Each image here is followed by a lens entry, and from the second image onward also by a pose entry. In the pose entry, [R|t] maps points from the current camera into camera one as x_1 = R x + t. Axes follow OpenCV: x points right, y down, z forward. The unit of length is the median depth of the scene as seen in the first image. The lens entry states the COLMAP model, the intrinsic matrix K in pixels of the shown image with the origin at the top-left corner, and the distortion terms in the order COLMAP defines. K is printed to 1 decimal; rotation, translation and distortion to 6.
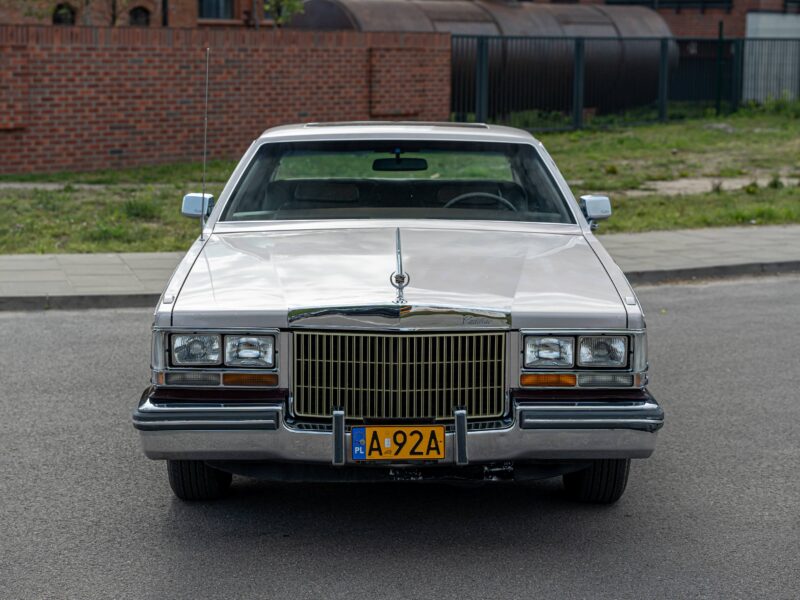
lens RADIAL K [[1755.7, 0, 400.0], [0, 1755.7, 300.0], [0, 0, 1]] dist [0.321283, -0.130322]
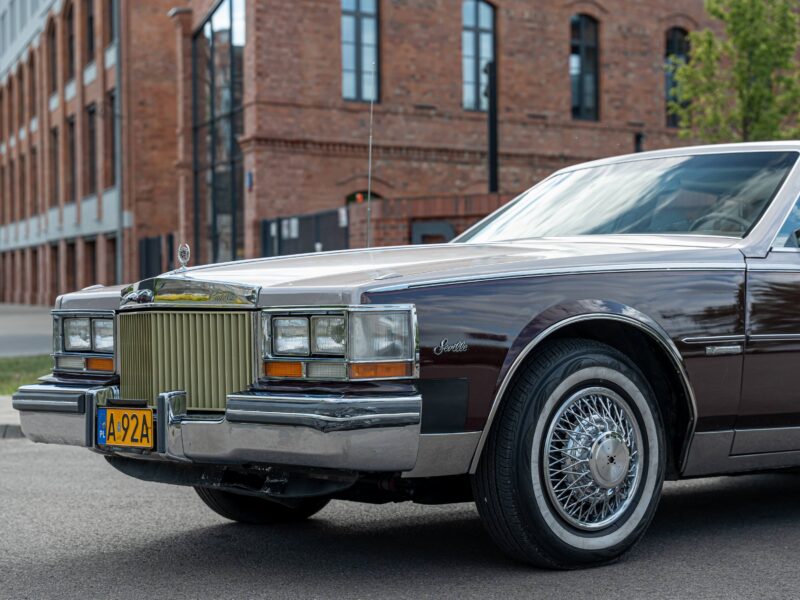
lens RADIAL K [[1793.9, 0, 400.0], [0, 1793.9, 300.0], [0, 0, 1]] dist [0.048106, 0.217250]
pose [[0.628878, -0.019267, -0.777265, 0.202563], [-0.085410, 0.991931, -0.093692, 0.022940], [0.772798, 0.125307, 0.622158, 0.134900]]
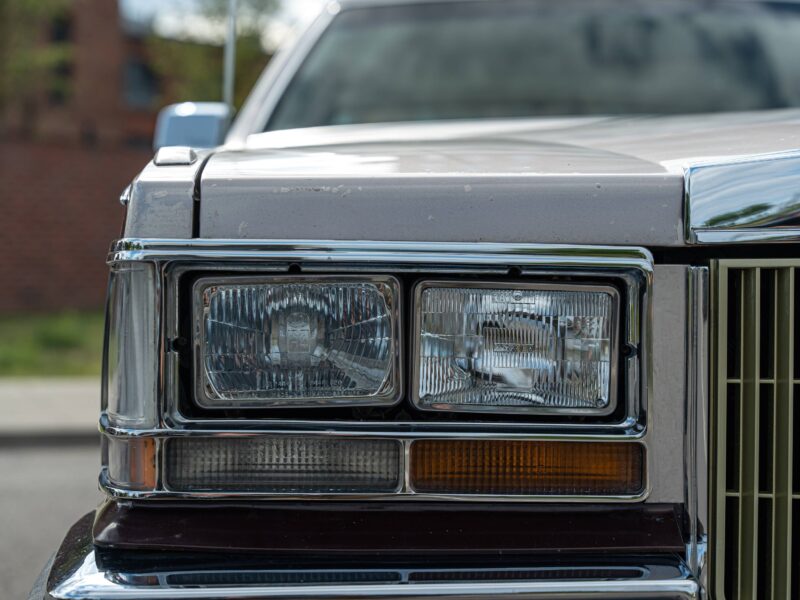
lens RADIAL K [[1793.9, 0, 400.0], [0, 1793.9, 300.0], [0, 0, 1]] dist [0.048106, 0.217250]
pose [[0.998852, 0.002307, 0.047838, -0.029630], [0.003854, 0.991728, -0.128300, 0.014062], [-0.047738, 0.128338, 0.990581, 0.198905]]
